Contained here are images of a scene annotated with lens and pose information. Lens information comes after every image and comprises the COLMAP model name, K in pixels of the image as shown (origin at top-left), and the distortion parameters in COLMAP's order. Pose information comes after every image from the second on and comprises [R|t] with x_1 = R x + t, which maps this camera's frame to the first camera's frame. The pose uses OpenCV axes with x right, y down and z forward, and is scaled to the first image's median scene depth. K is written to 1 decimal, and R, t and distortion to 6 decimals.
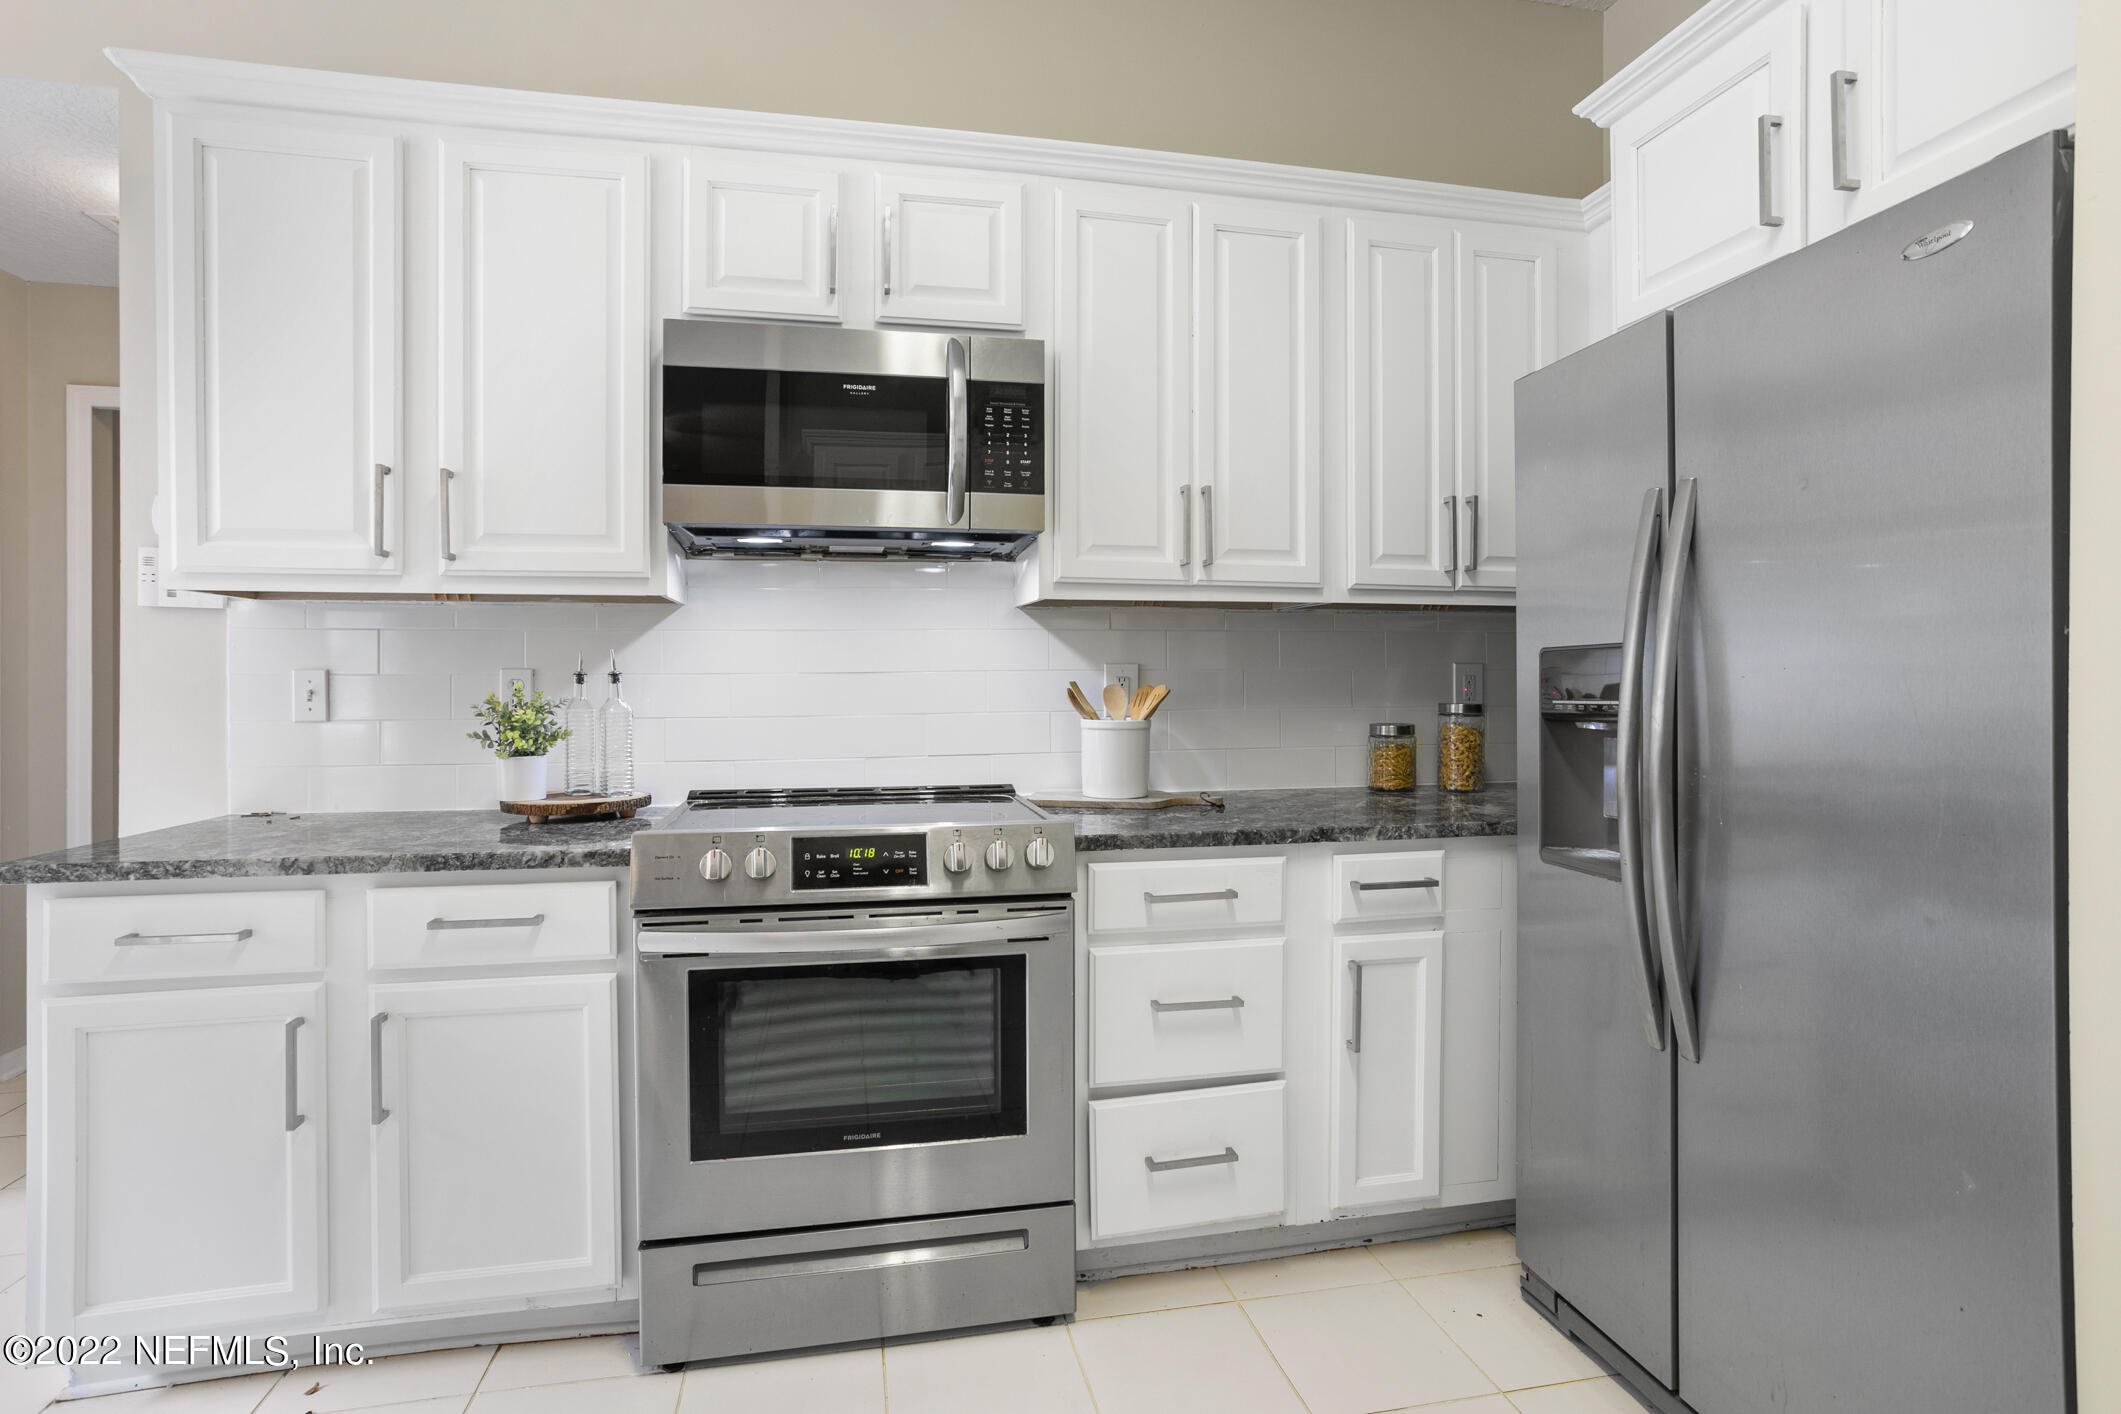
lens RADIAL K [[1064.0, 0, 1046.6], [0, 1064.0, 698.6], [0, 0, 1]] dist [-0.020472, 0.016596]
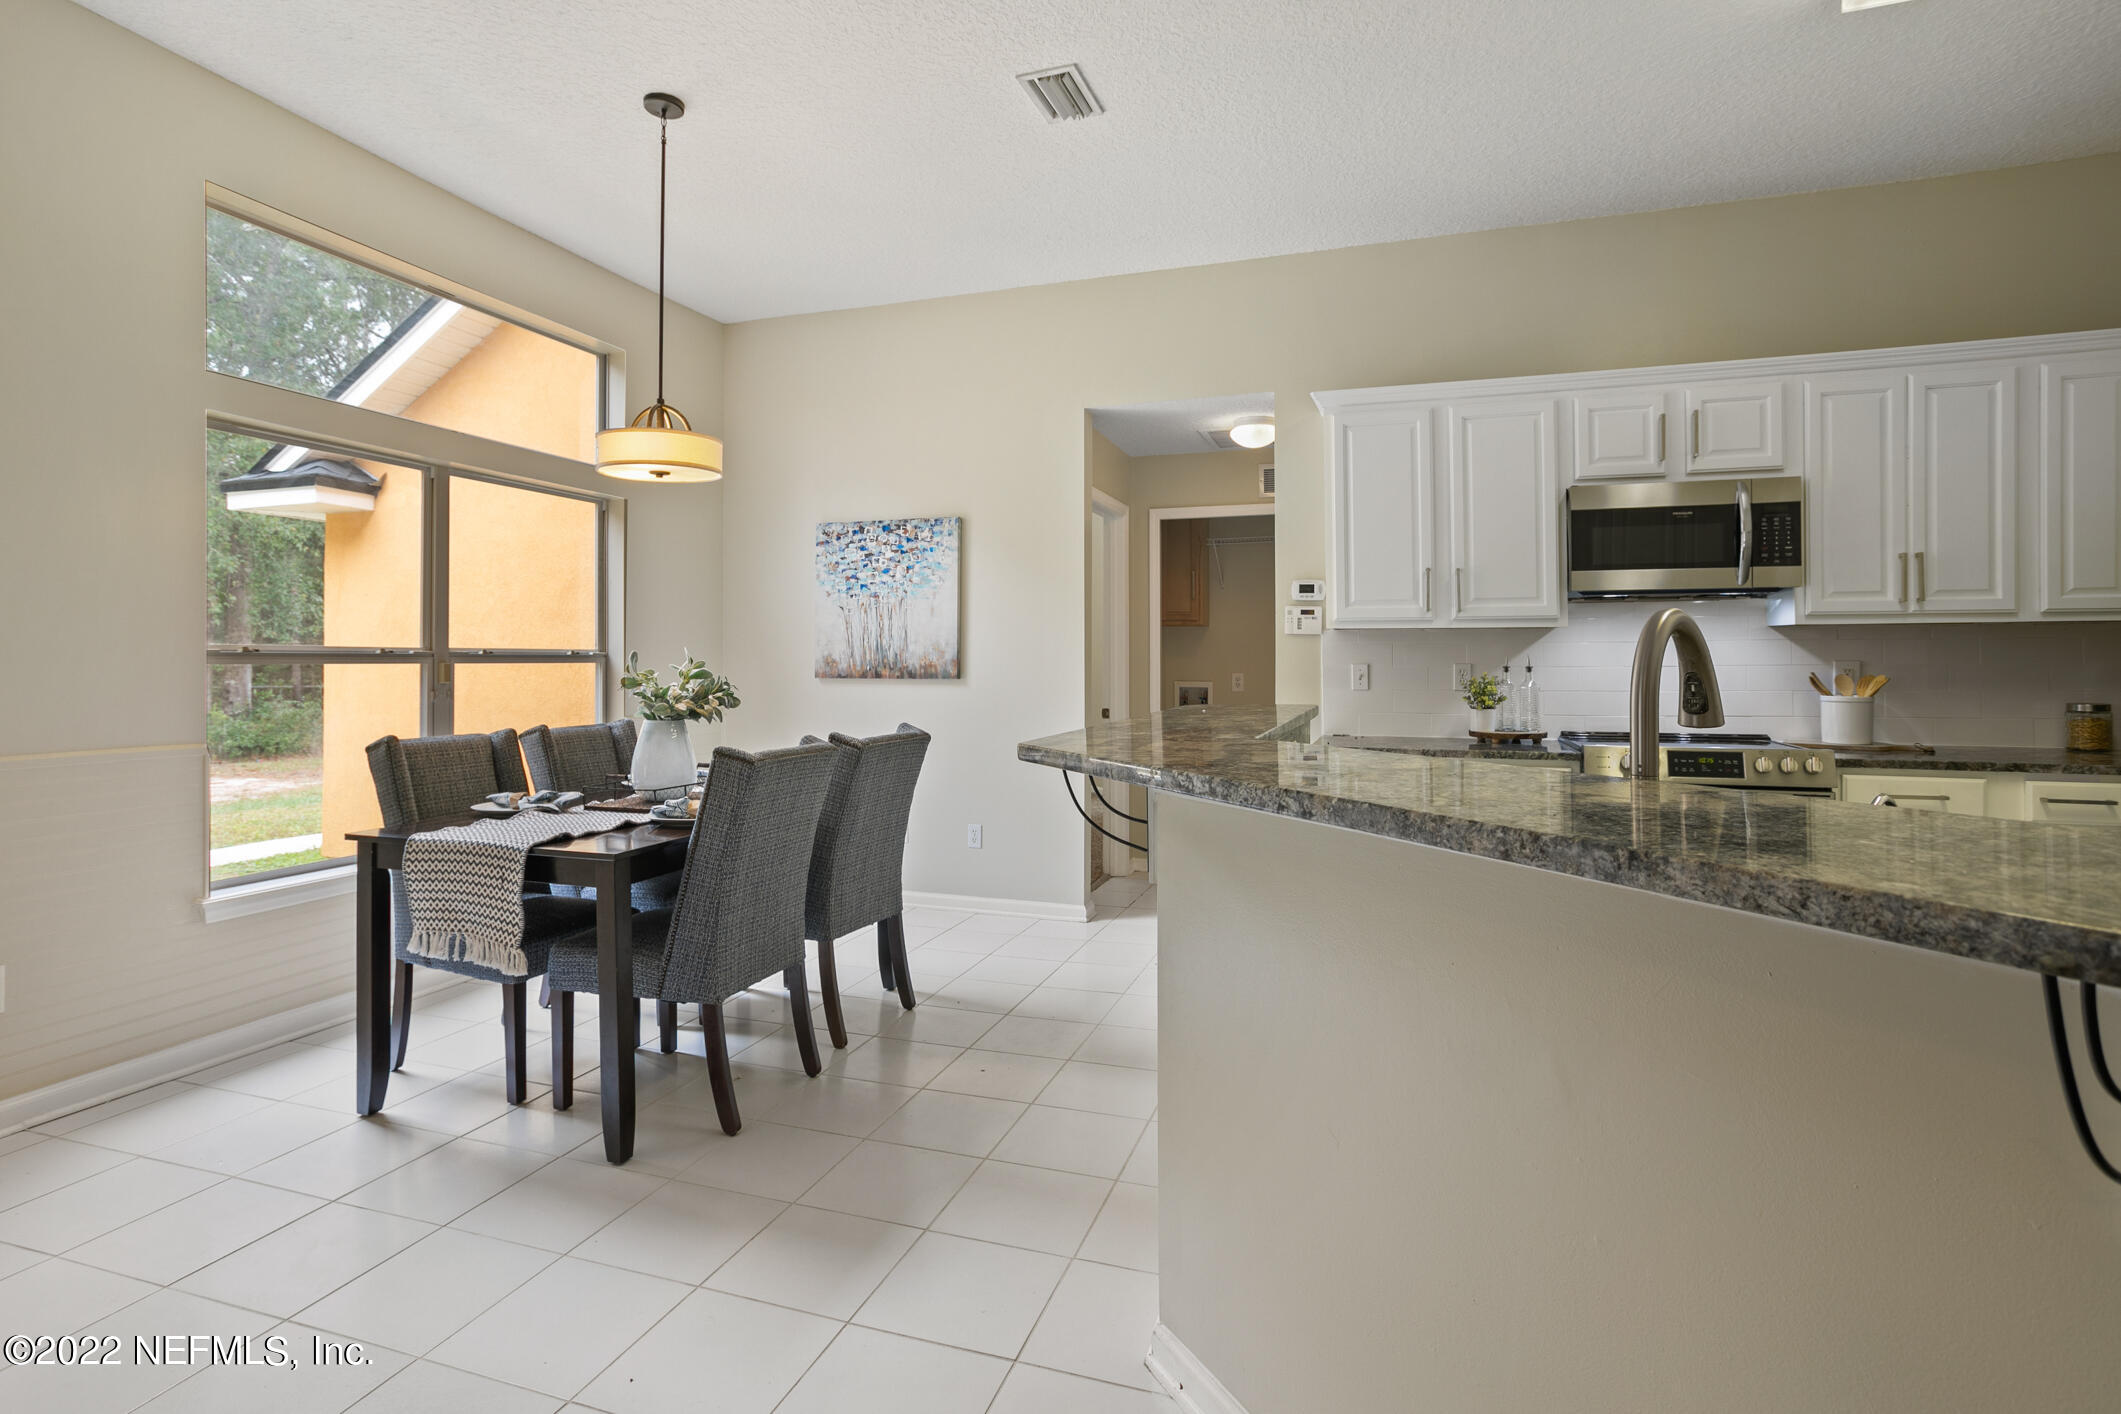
lens RADIAL K [[1064.0, 0, 1033.4], [0, 1064.0, 655.2], [0, 0, 1]] dist [-0.020472, 0.016596]
pose [[0.871241, -0.000374, -0.490856, -0.246546], [-0.008827, 0.999826, -0.016428, -0.005854], [0.490776, 0.018646, 0.871086, -1.110570]]
